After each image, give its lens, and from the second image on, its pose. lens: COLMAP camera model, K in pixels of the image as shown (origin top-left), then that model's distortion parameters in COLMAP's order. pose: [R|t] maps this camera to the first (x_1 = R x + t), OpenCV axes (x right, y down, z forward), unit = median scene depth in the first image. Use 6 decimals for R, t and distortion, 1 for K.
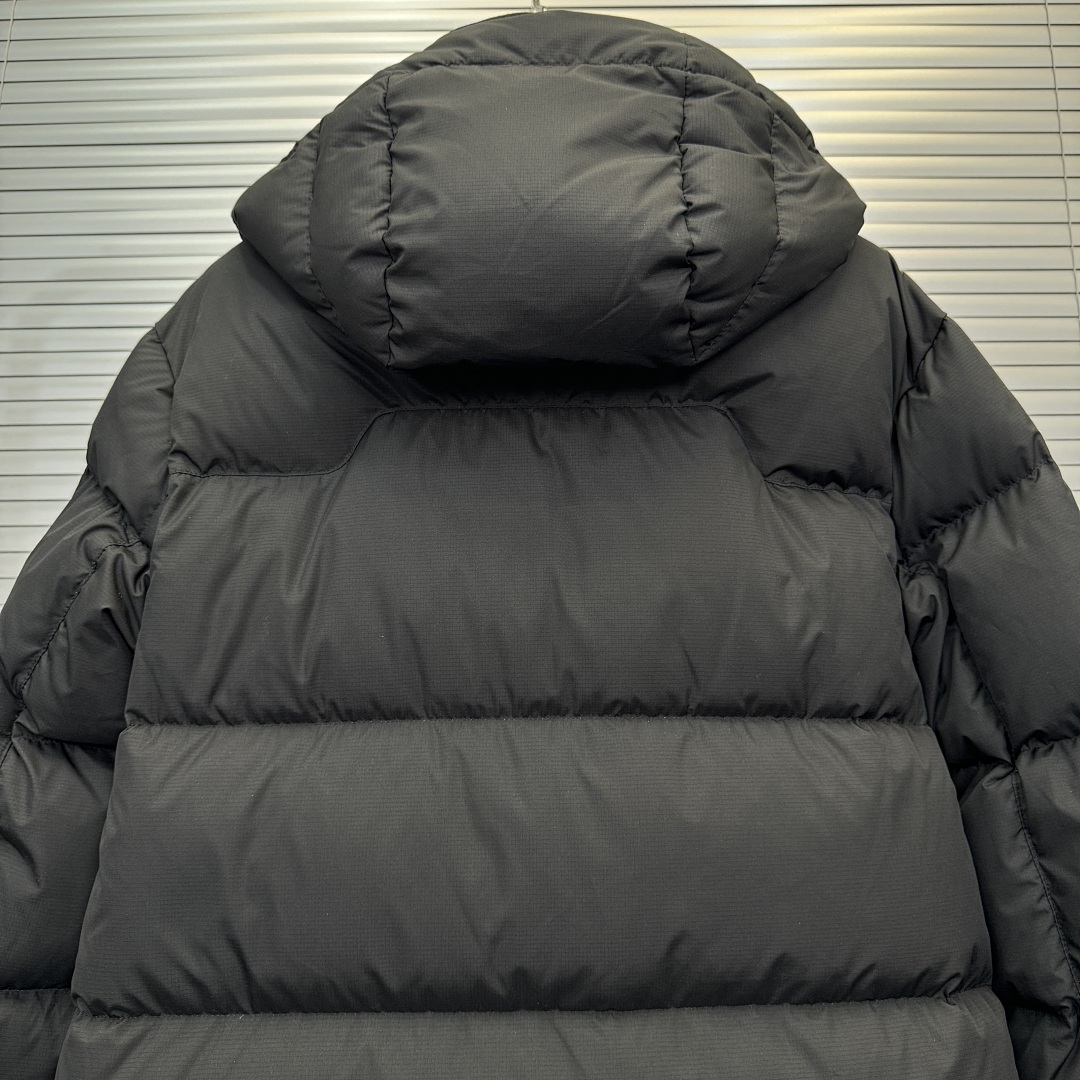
lens RADIAL K [[1018.0, 0, 541.2], [0, 1018.0, 568.9], [0, 0, 1]] dist [0.081283, -0.262751]
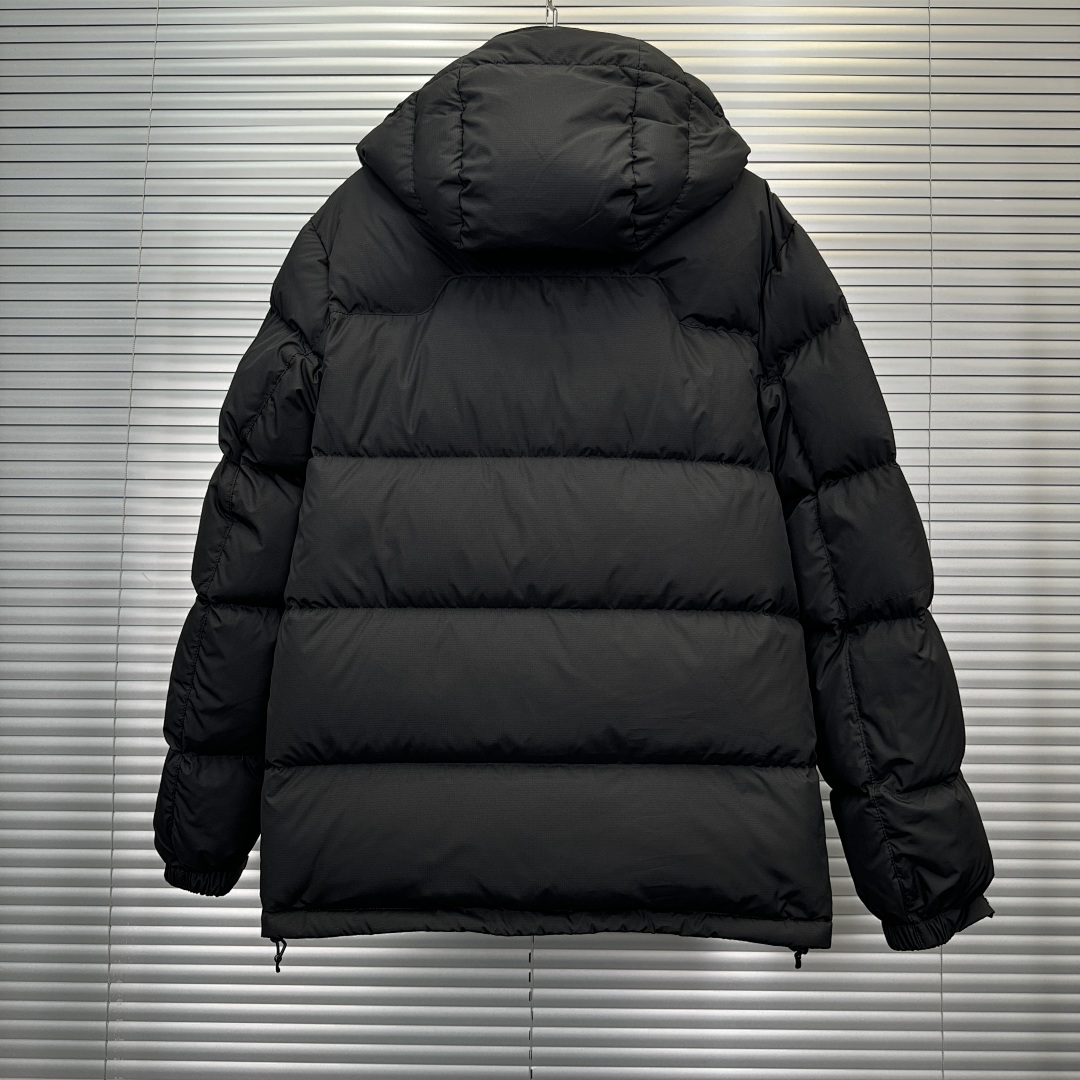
lens RADIAL K [[1001.7, 0, 540.8], [0, 1001.7, 567.8], [0, 0, 1]] dist [0.128910, -0.342347]
pose [[0.999833, 0.018165, -0.002171, 0.000642], [-0.017769, 0.992489, 0.121033, 0.123479], [0.004354, -0.120975, 0.992646, -0.746220]]
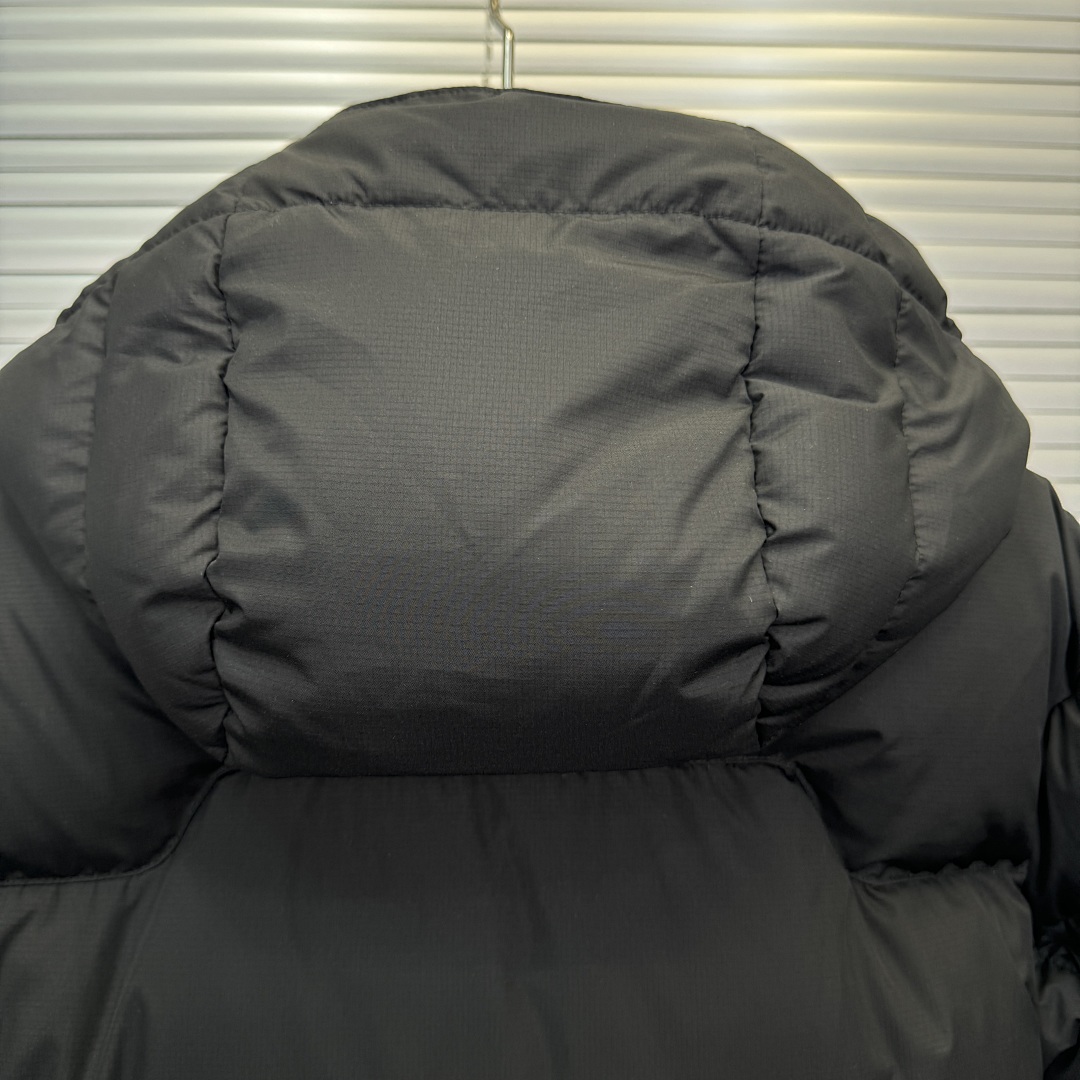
lens RADIAL K [[1041.2, 0, 540.0], [0, 1041.2, 540.0], [0, 0, 1]] dist [0.005704, -0.083126]
pose [[0.998742, 0.012162, 0.048636, -0.004994], [-0.017591, 0.993462, 0.112801, -0.382044], [-0.046947, -0.113515, 0.992427, 0.422494]]
